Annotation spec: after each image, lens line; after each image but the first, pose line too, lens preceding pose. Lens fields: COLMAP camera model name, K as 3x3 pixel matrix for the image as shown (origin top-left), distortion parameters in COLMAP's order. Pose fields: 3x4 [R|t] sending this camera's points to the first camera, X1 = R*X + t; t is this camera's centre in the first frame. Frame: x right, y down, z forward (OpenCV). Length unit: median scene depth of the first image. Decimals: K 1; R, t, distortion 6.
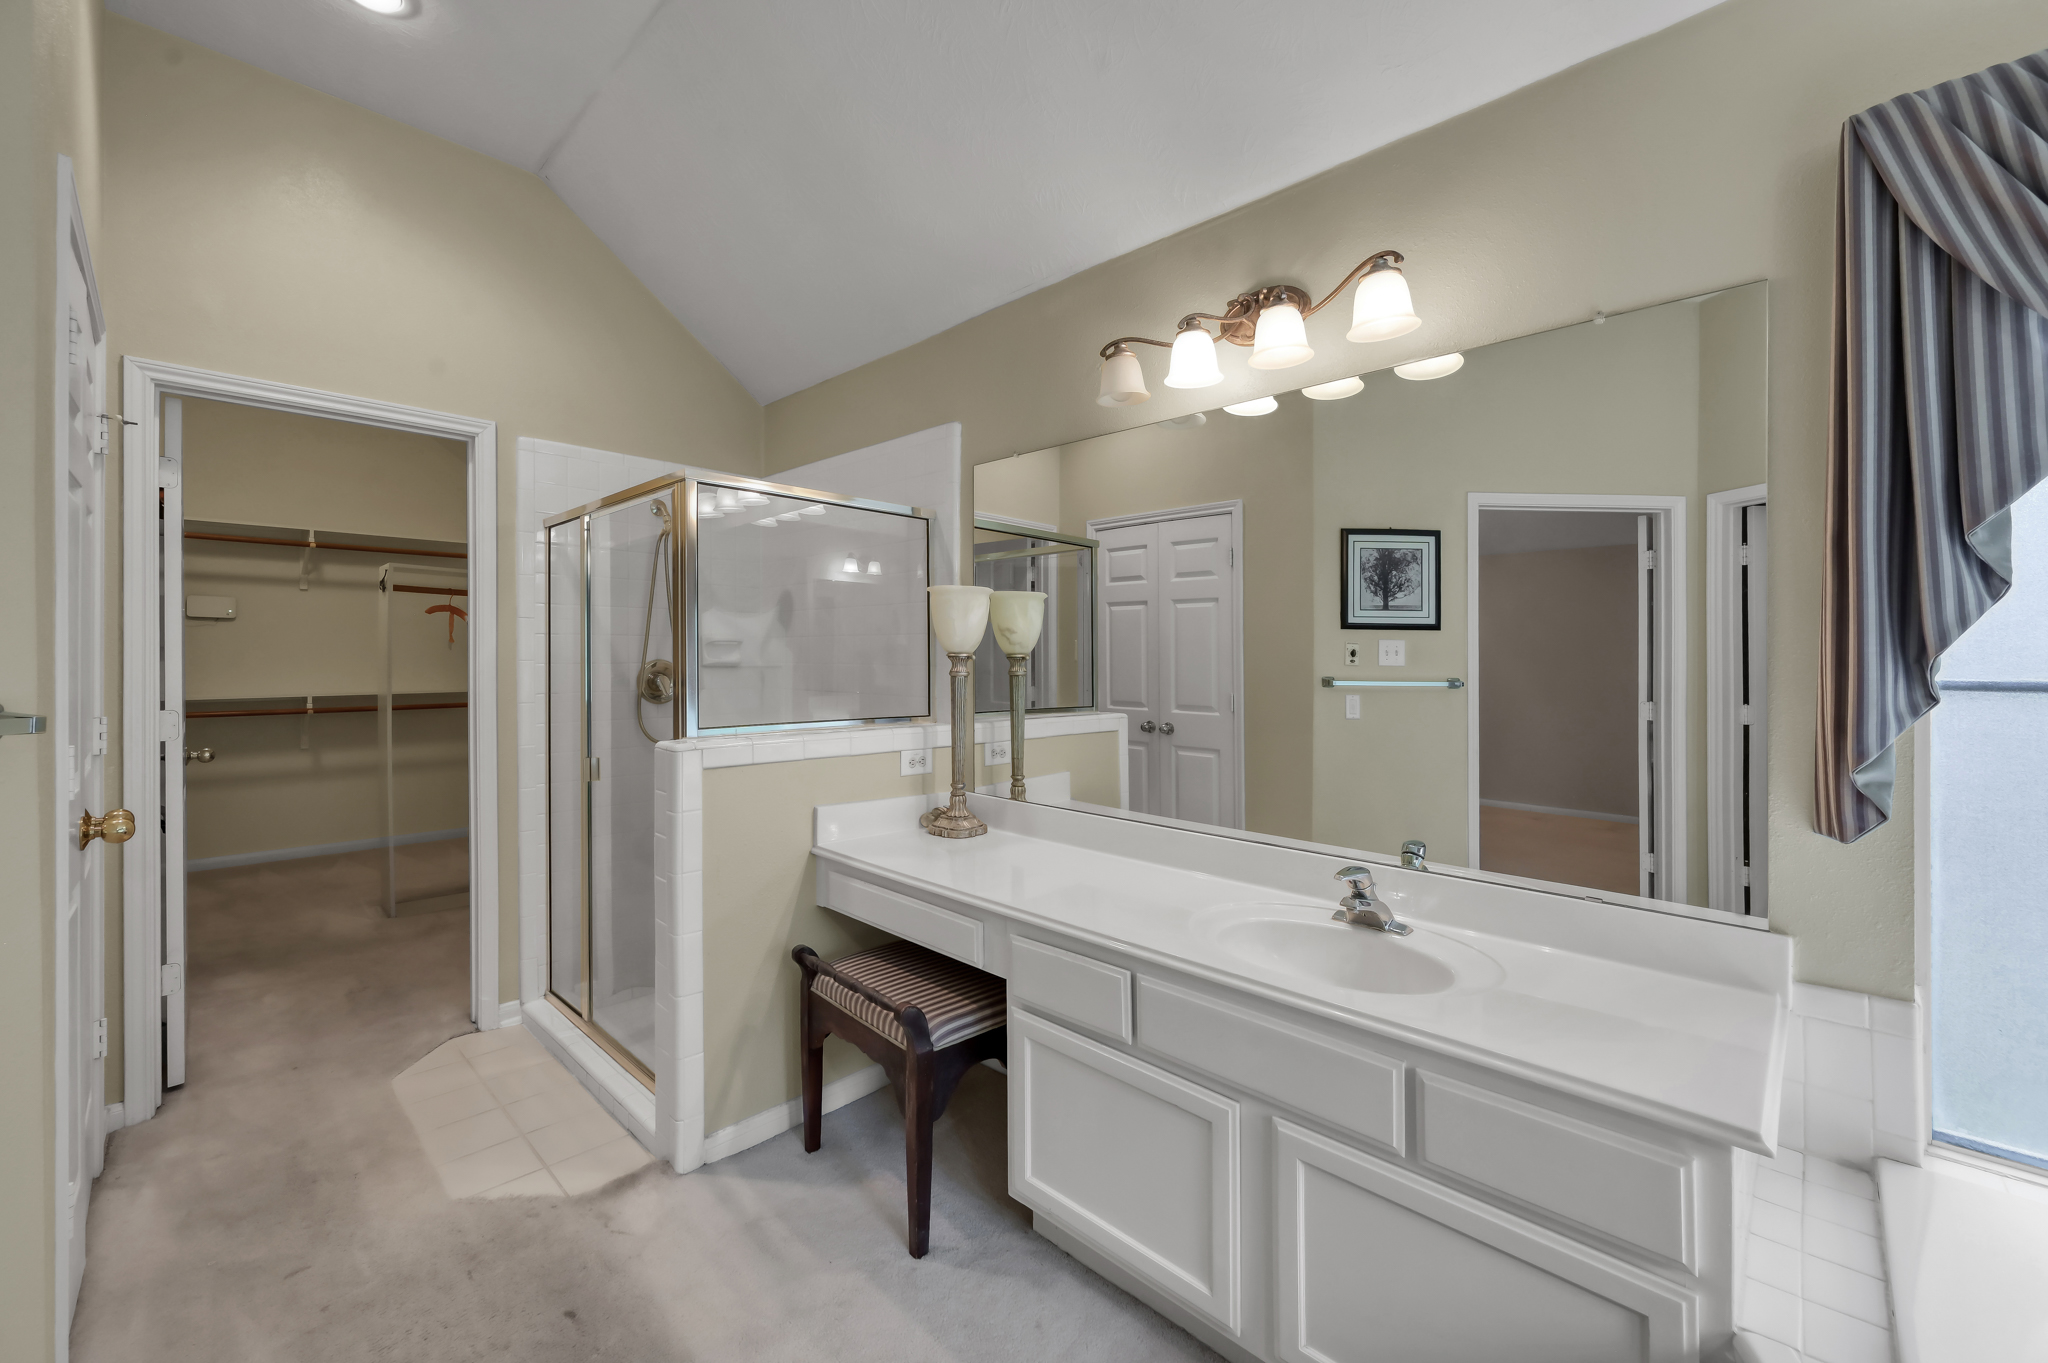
lens RADIAL K [[820.3, 0, 1031.3], [0, 820.3, 666.2], [0, 0, 1]] dist [-0.002745, 0.000216]
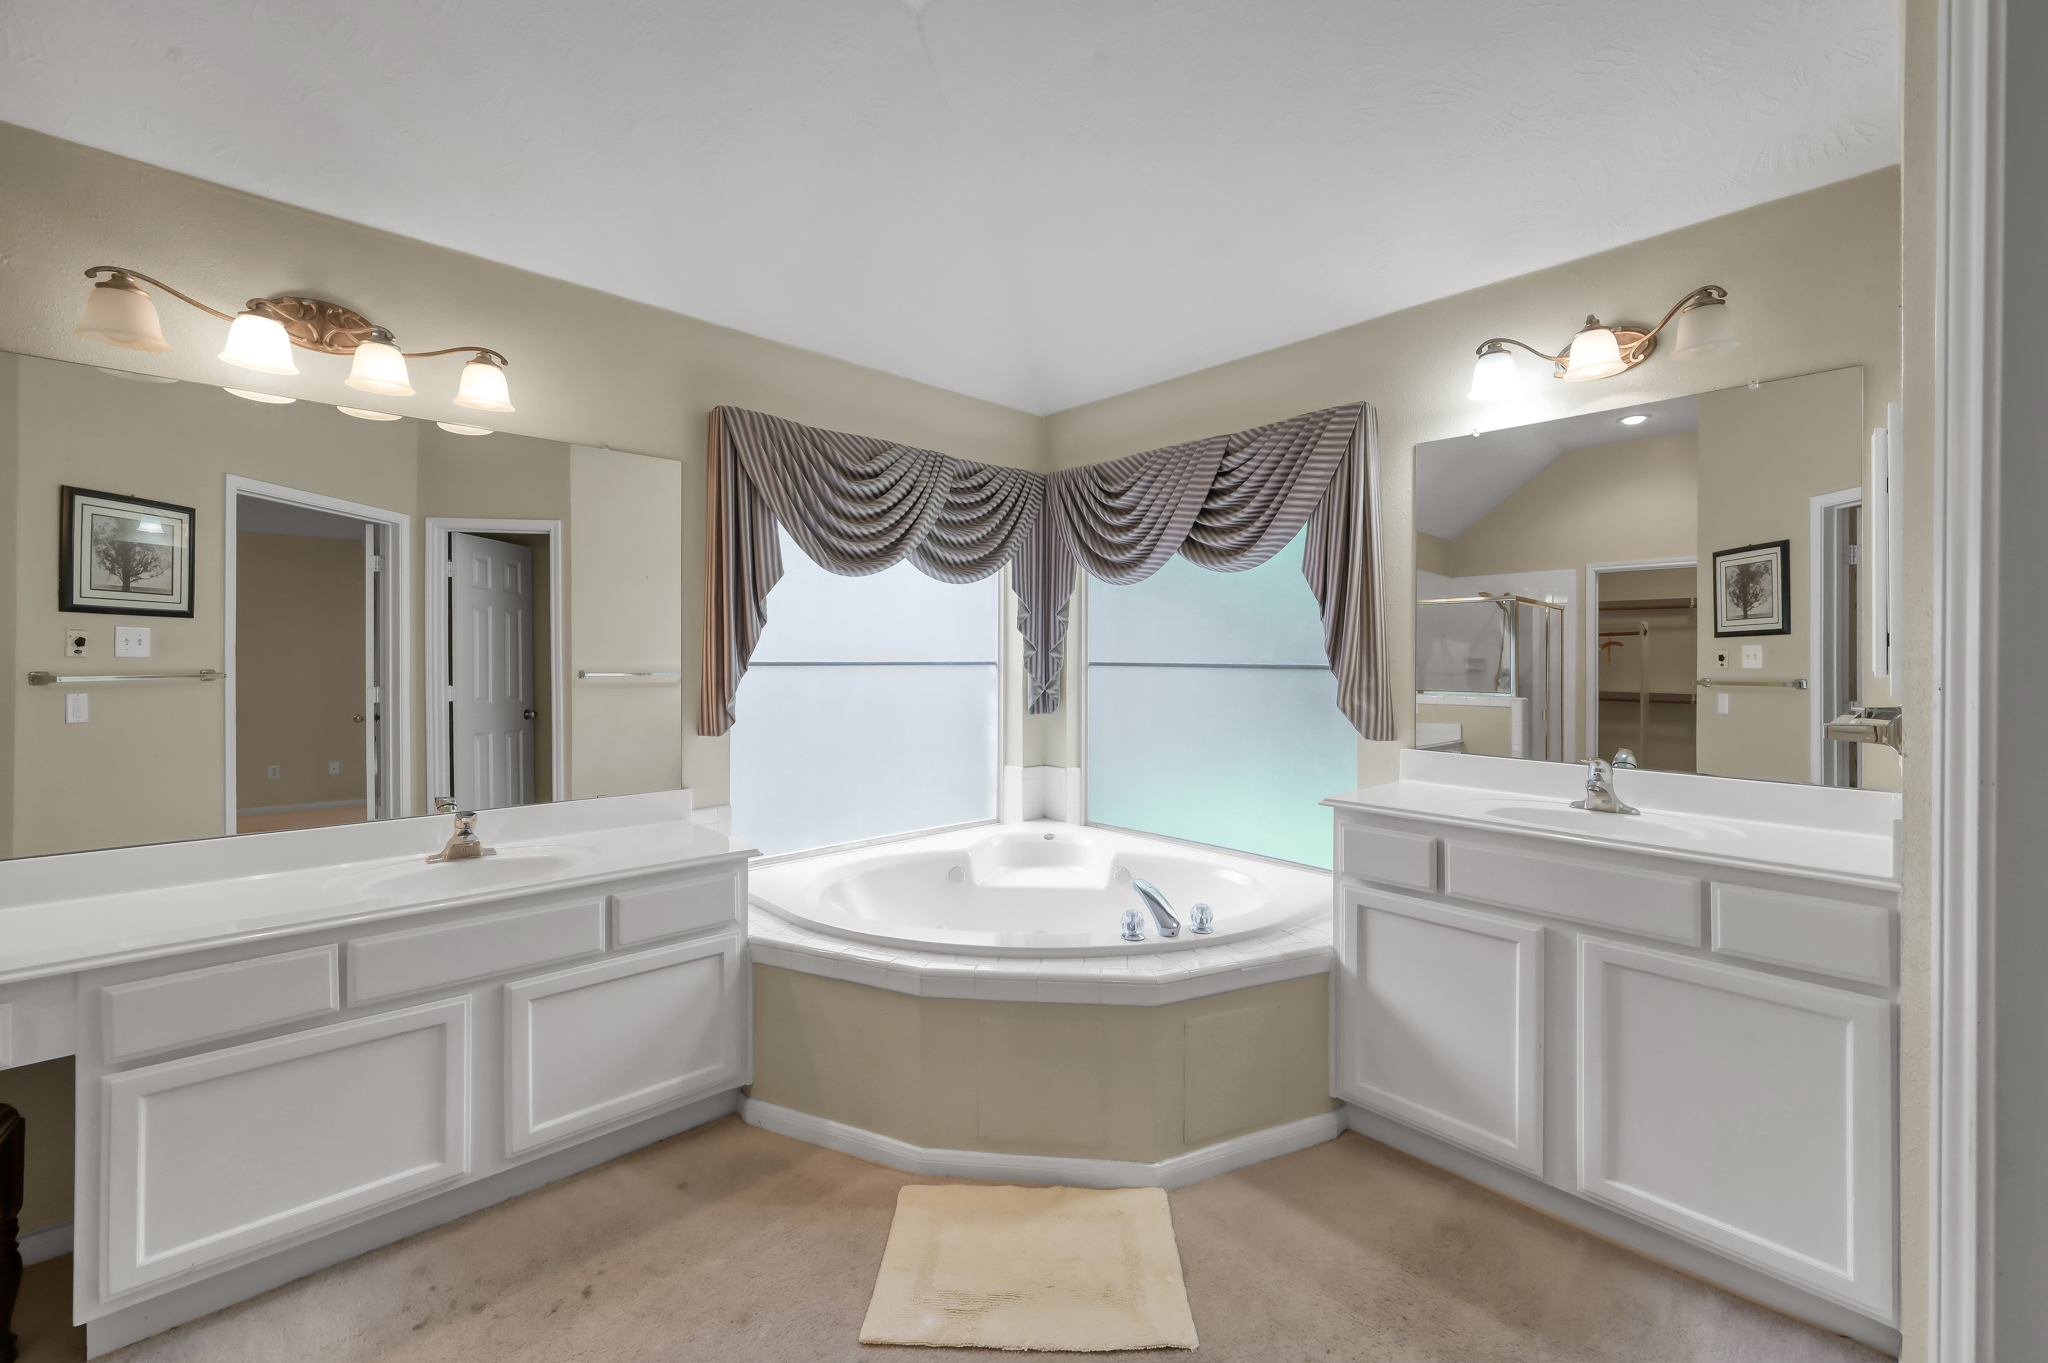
lens RADIAL K [[820.3, 0, 1041.1], [0, 820.3, 651.2], [0, 0, 1]] dist [-0.002745, 0.000216]
pose [[0.048479, 0.000061, 0.998824, -0.369286], [0.004647, 0.999989, -0.000287, -0.001923], [-0.998813, 0.004656, 0.048479, 0.011195]]
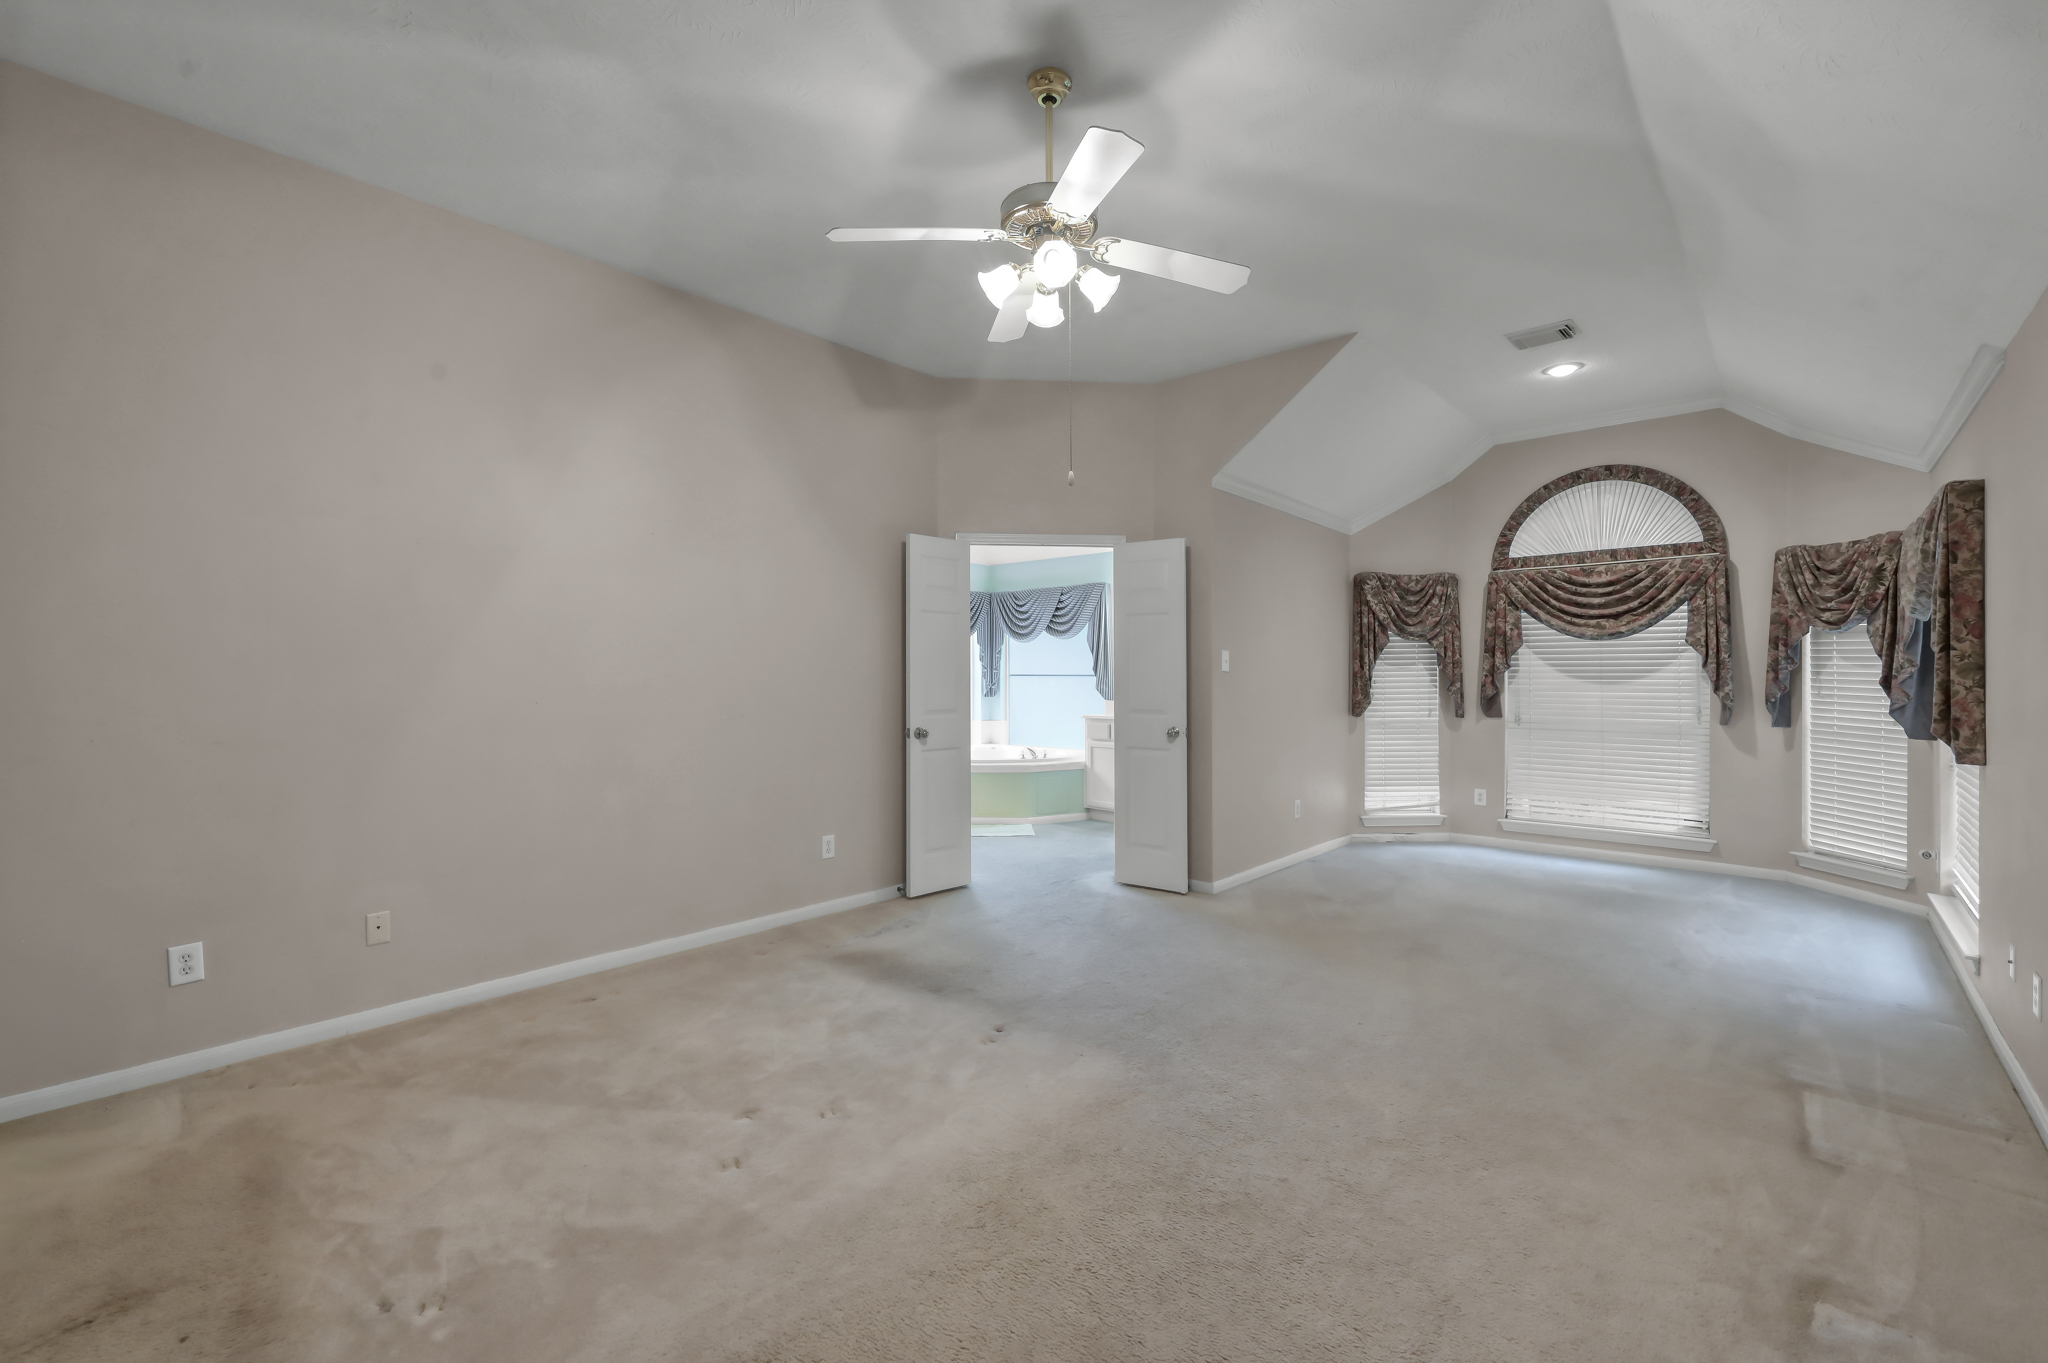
lens RADIAL K [[865.0, 0, 1030.7], [0, 865.0, 670.7], [0, 0, 1]] dist [0.004954, 0.000032]
pose [[-0.027899, -0.001934, 0.999609, -1.516111], [0.008164, 0.999964, 0.002163, -0.003191], [-0.999577, 0.008221, -0.027882, 0.011172]]
